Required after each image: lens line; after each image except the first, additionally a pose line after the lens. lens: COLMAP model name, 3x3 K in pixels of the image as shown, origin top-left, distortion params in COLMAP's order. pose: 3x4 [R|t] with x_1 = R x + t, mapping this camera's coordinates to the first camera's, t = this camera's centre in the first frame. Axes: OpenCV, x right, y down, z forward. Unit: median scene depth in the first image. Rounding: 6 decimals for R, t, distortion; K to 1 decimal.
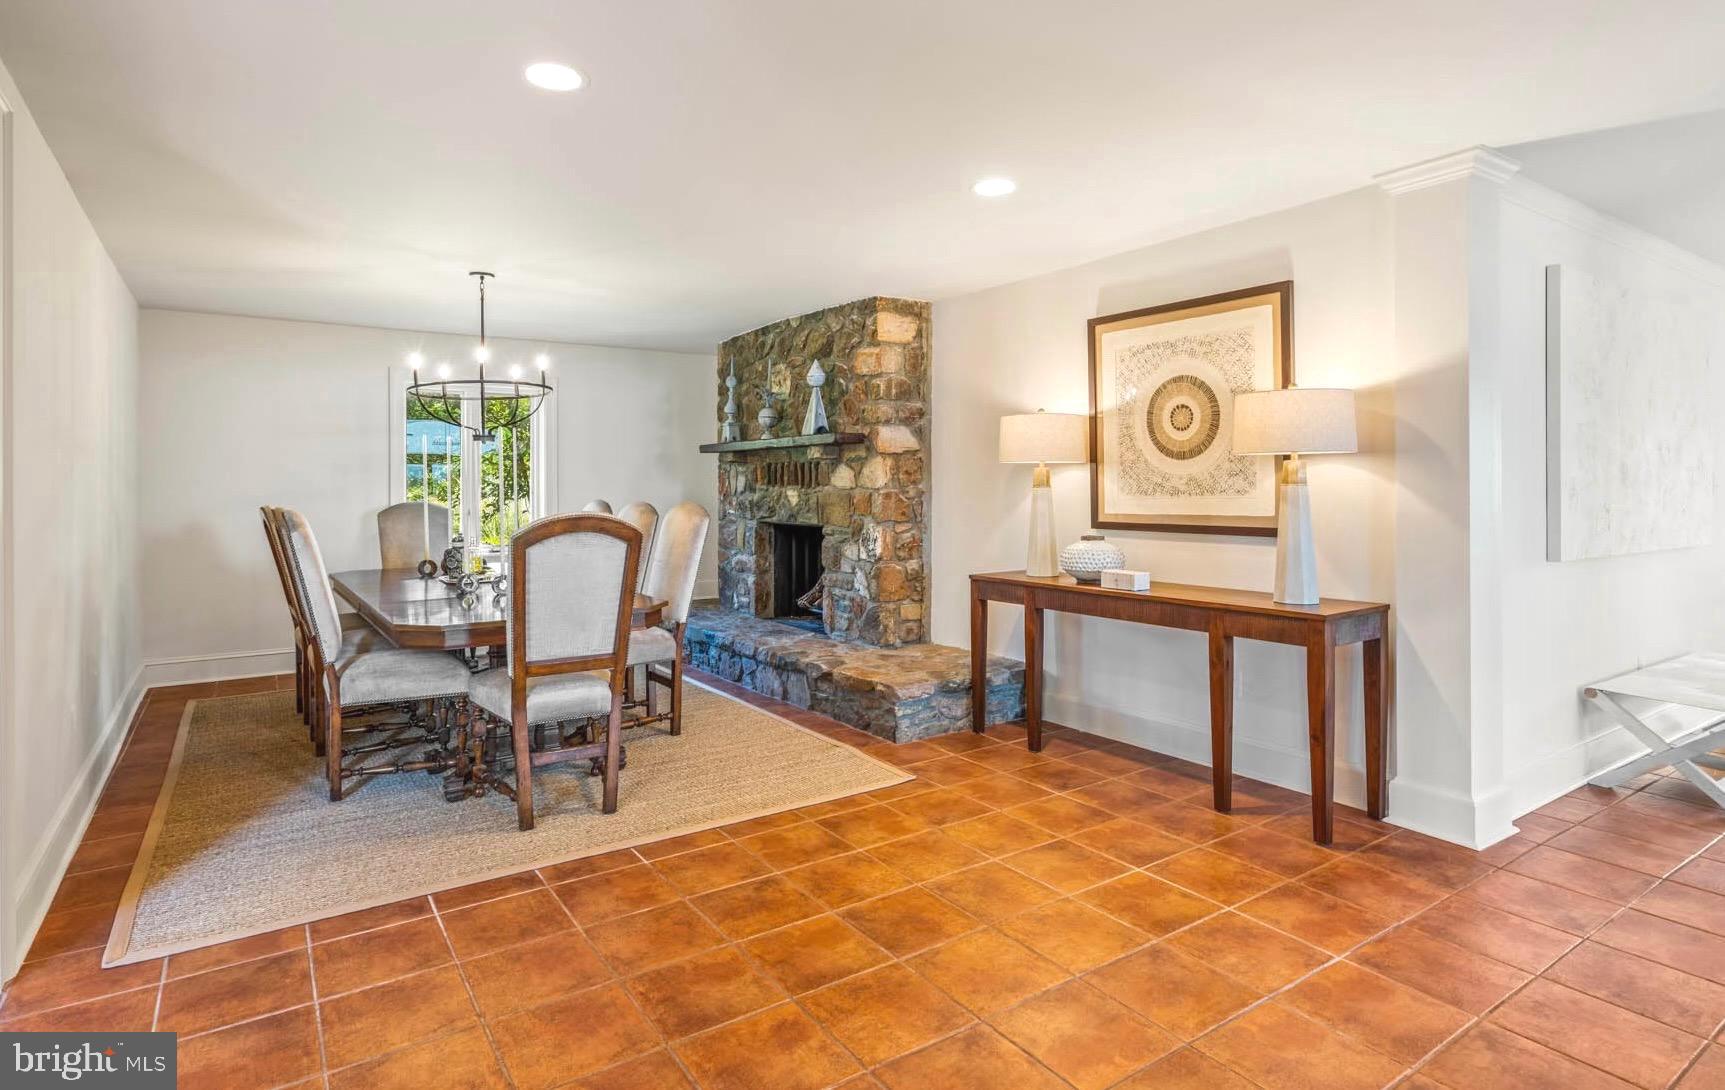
lens RADIAL K [[921.0, 0, 862.9], [0, 921.0, 487.8], [0, 0, 1]] dist [-0.004563, 0.000210]
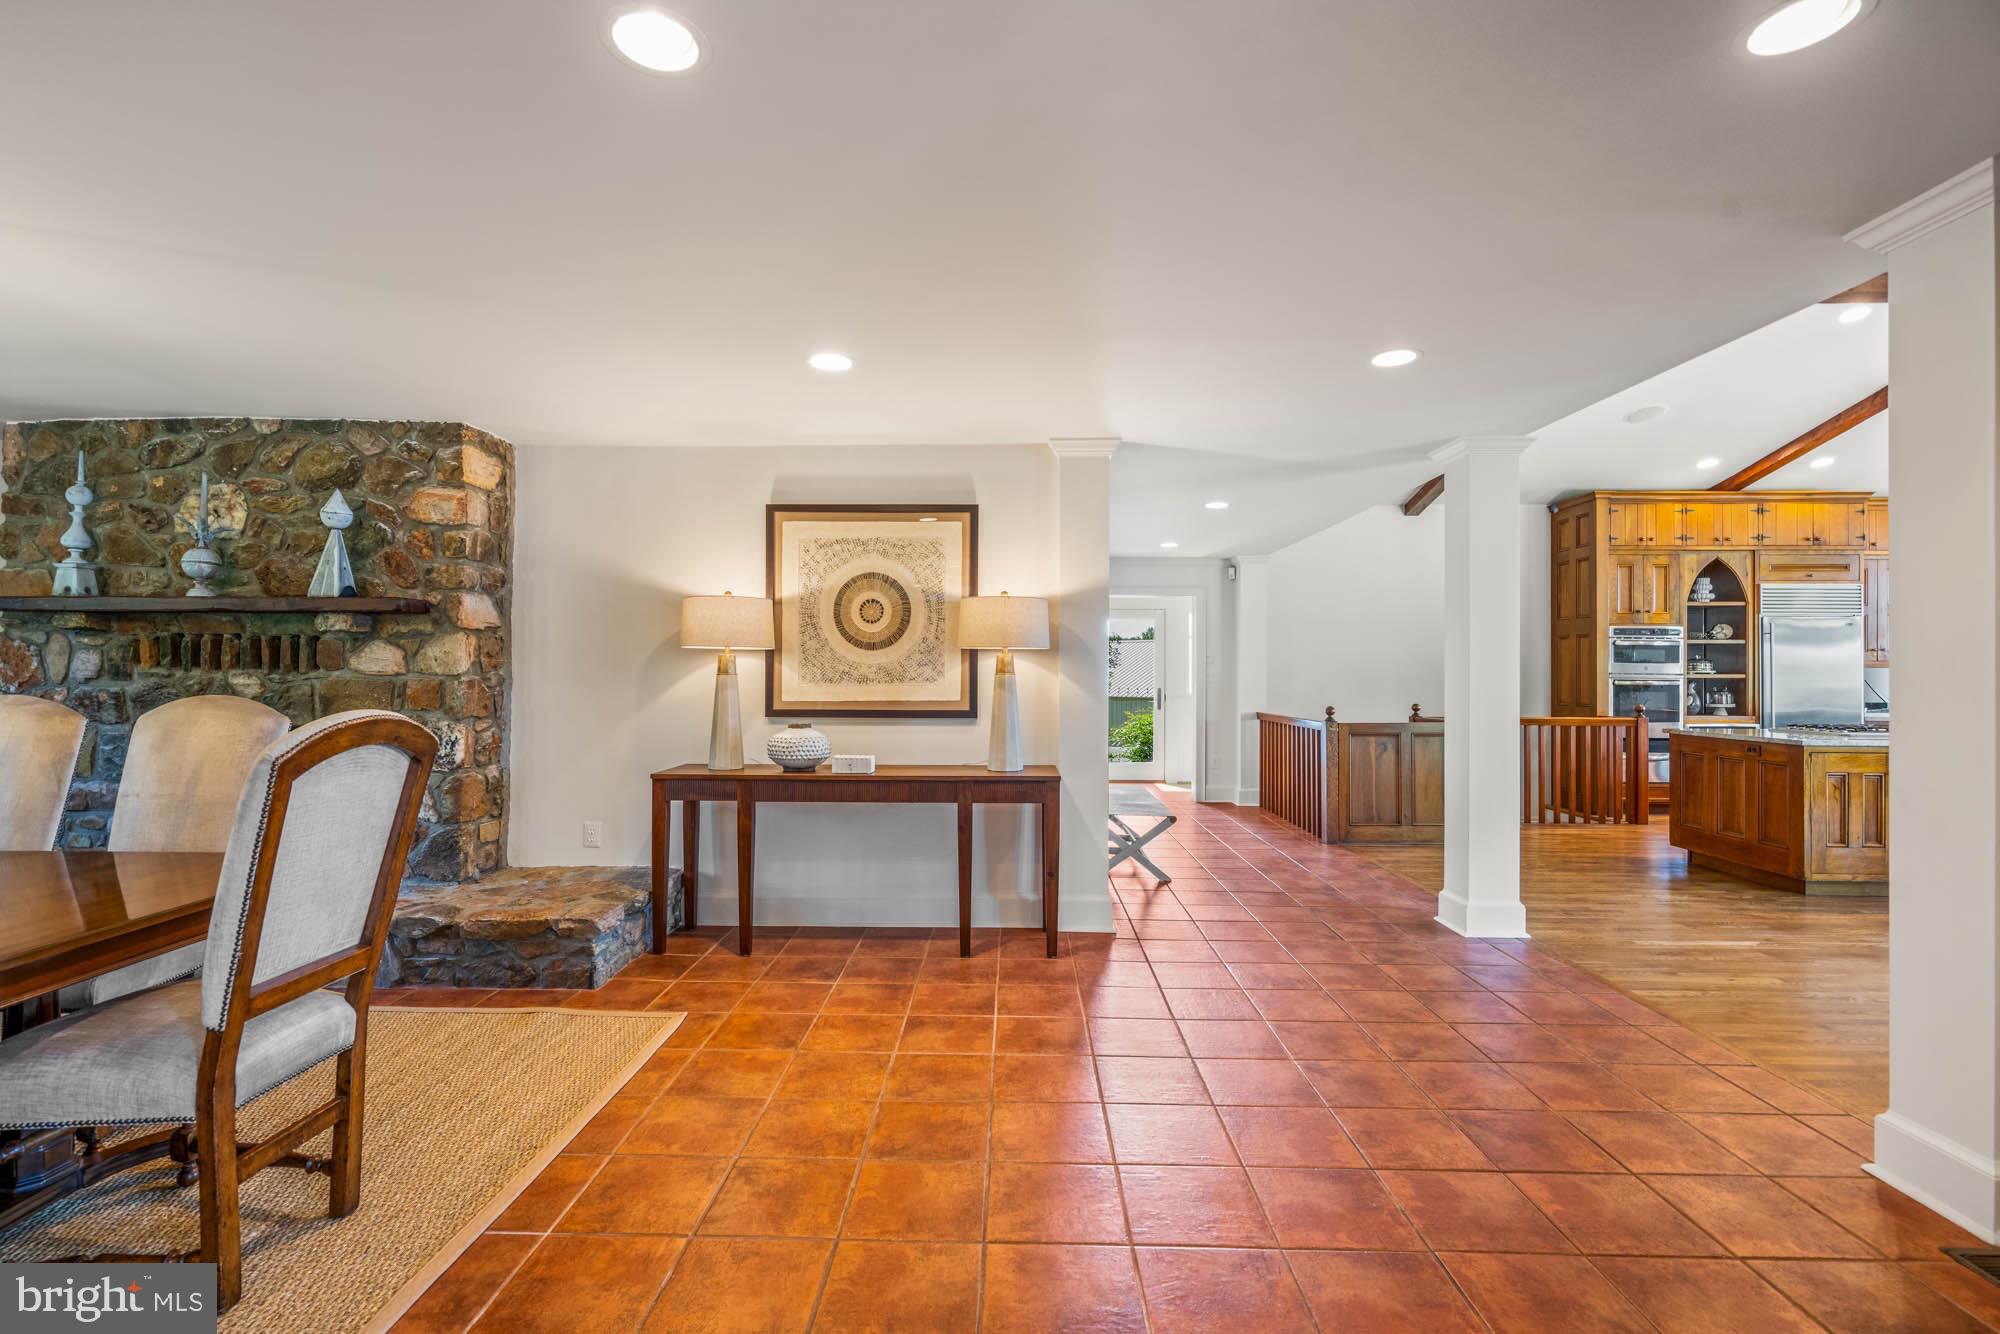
lens RADIAL K [[906.8, 0, 1000.0], [0, 906.8, 667.0], [0, 0, 1]] dist [0.001644, 0.001095]
pose [[0.575982, 0.013049, 0.817358, -0.387931], [-0.004669, 0.999909, -0.012674, 0.002145], [-0.817449, 0.003484, 0.575990, 0.229050]]
